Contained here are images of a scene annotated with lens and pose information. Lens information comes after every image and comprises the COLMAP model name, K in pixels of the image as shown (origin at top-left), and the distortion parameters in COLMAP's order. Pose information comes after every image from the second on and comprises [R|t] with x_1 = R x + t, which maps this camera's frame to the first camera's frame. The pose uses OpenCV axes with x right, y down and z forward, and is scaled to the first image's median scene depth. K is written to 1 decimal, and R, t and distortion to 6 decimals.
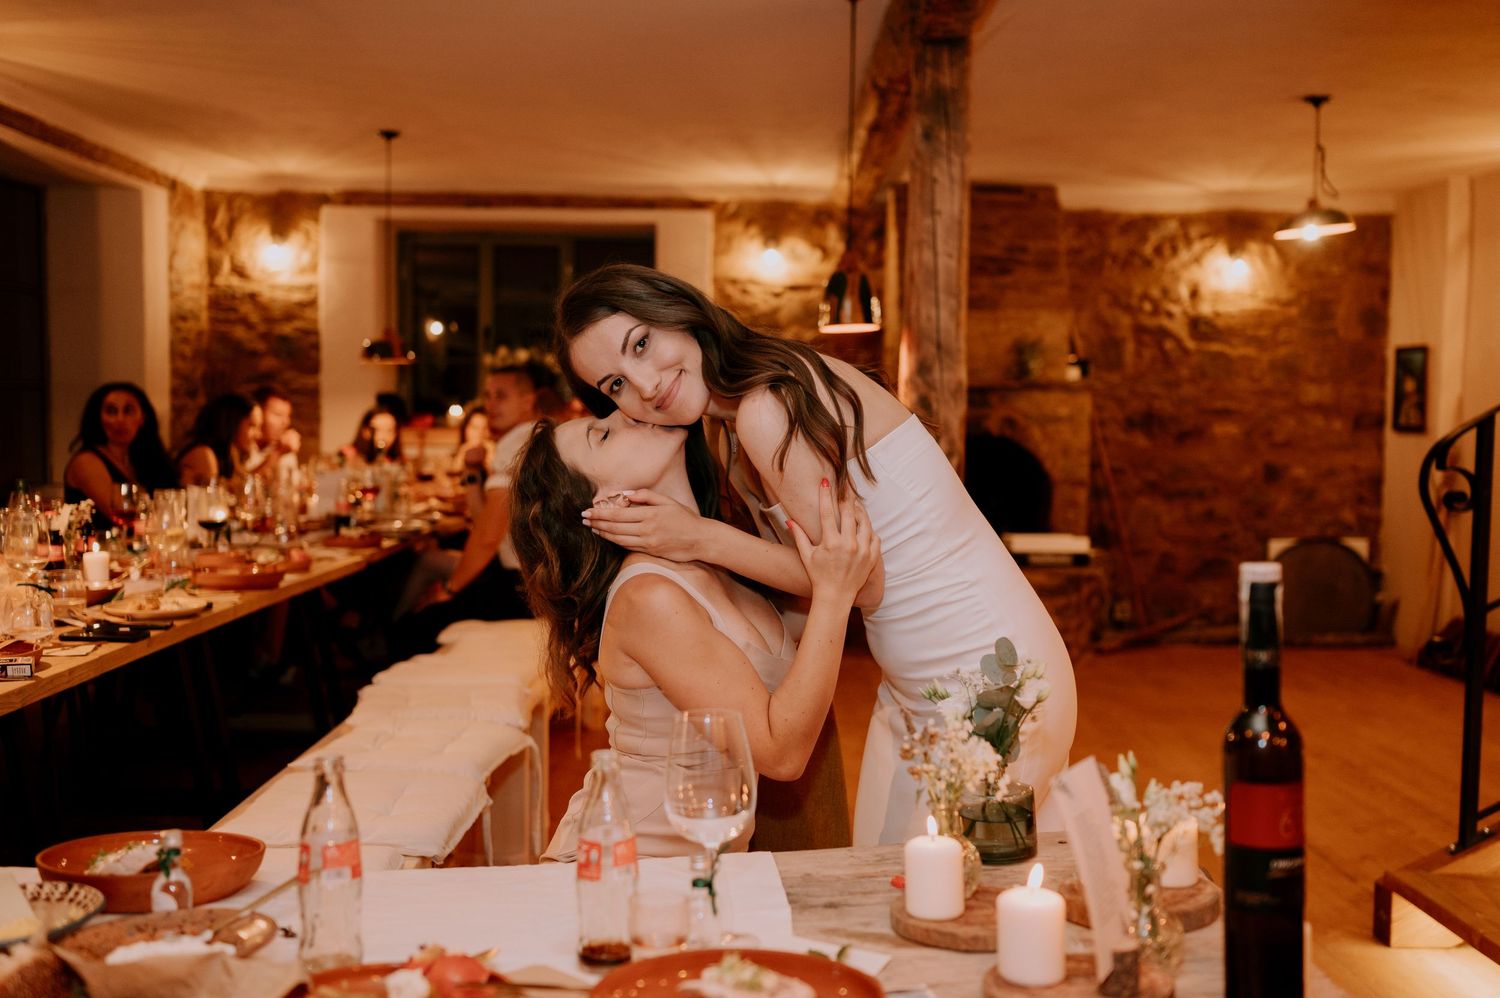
lens RADIAL K [[1430.8, 0, 750.0], [0, 1430.8, 499.0], [0, 0, 1]] dist [-0.000745, 0.006205]
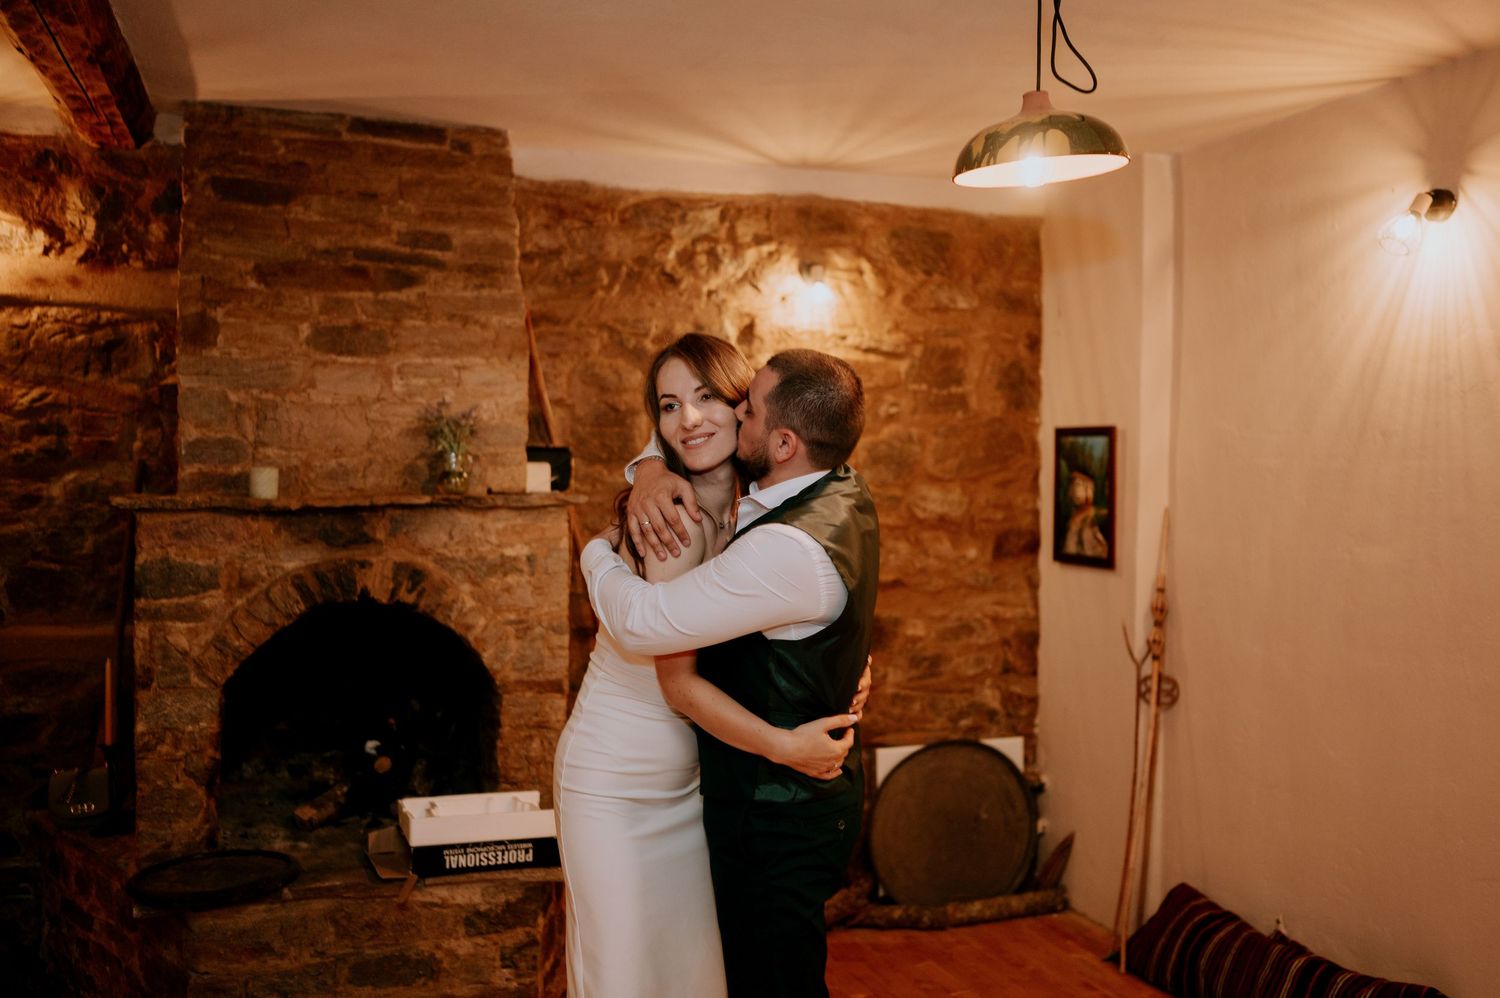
lens RADIAL K [[1430.8, 0, 750.0], [0, 1430.8, 499.0], [0, 0, 1]] dist [-0.000745, 0.006205]
pose [[0.950183, -0.009799, 0.311537, 0.127568], [0.021971, 0.999125, -0.035586, -0.055018], [-0.310916, 0.040658, 0.949567, 0.444276]]
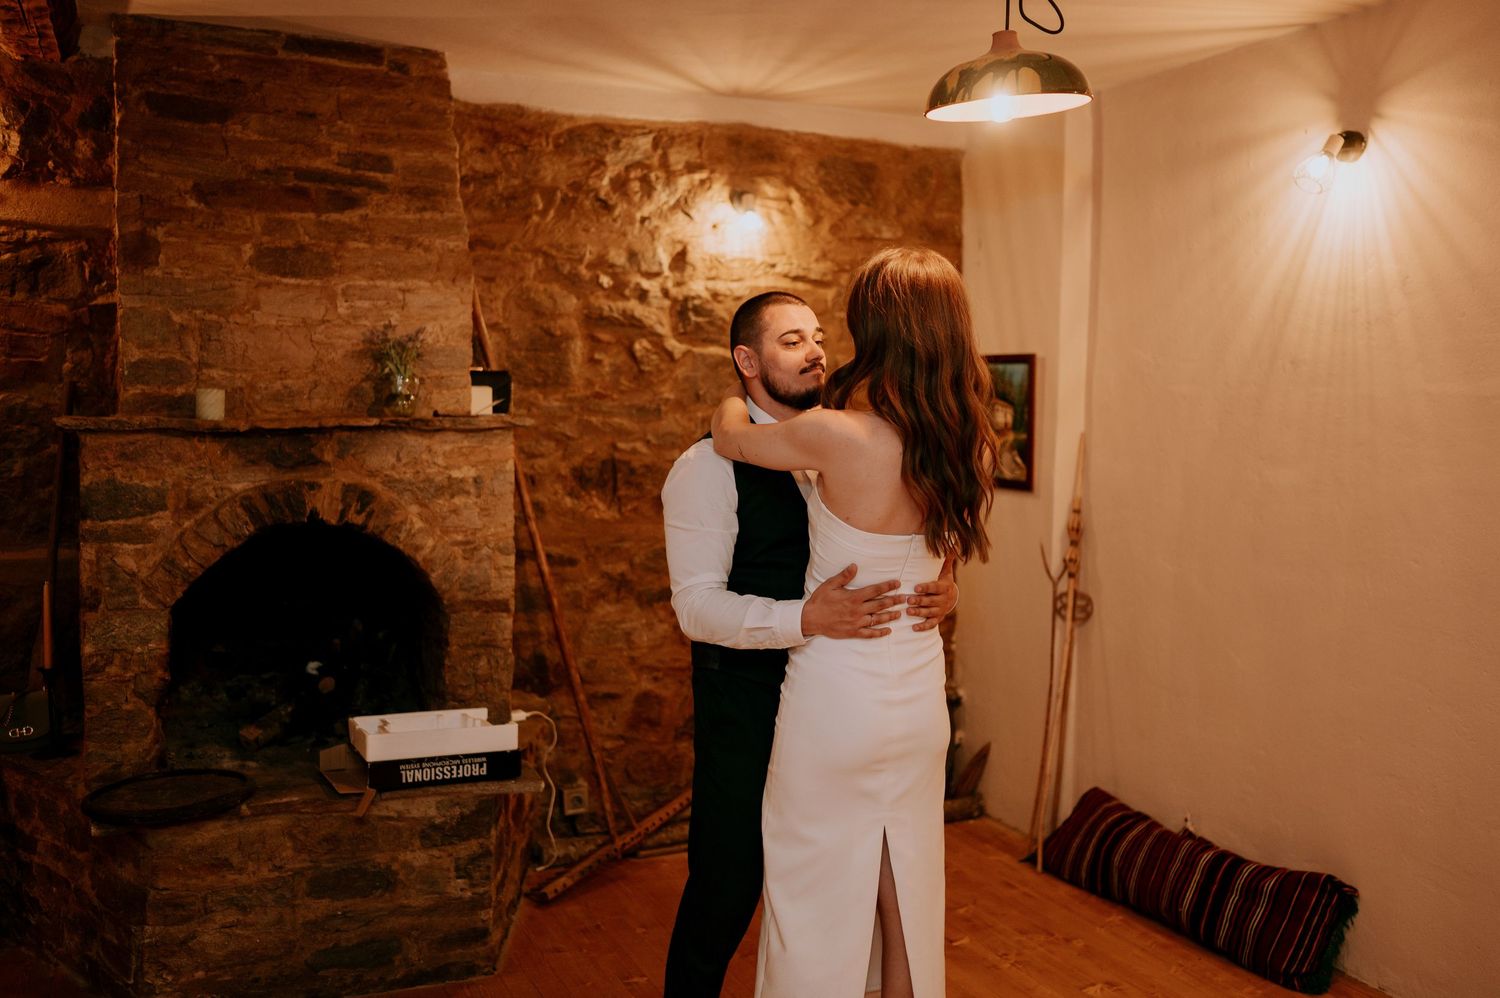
lens RADIAL K [[1428.9, 0, 753.4], [0, 1428.9, 487.1], [0, 0, 1]] dist [0.005037, -0.007976]
pose [[0.920114, -0.023369, 0.390954, 0.103054], [0.022410, 0.999724, 0.007014, -0.052752], [-0.391010, 0.002307, 0.920384, 0.439468]]
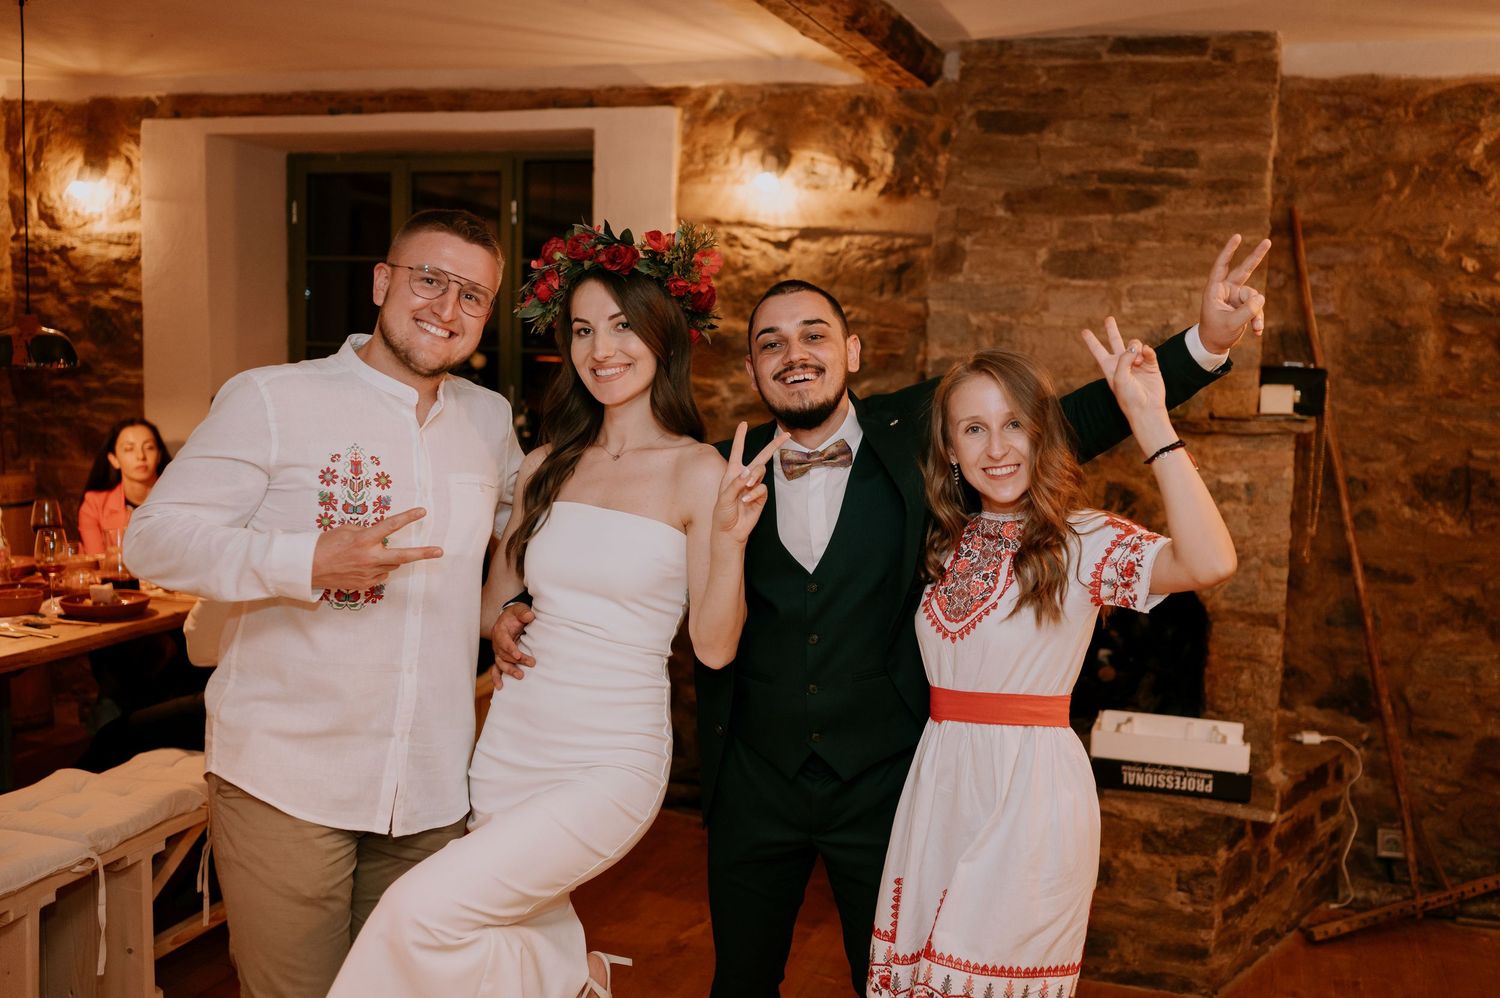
lens RADIAL K [[1477.4, 0, 770.1], [0, 1477.4, 476.1], [0, 0, 1]] dist [0.000304, 0.009857]
pose [[0.948430, 0.042529, -0.314119, 0.210646], [-0.033076, 0.998827, 0.035365, -0.069224], [0.315255, -0.023152, 0.948725, 0.418272]]
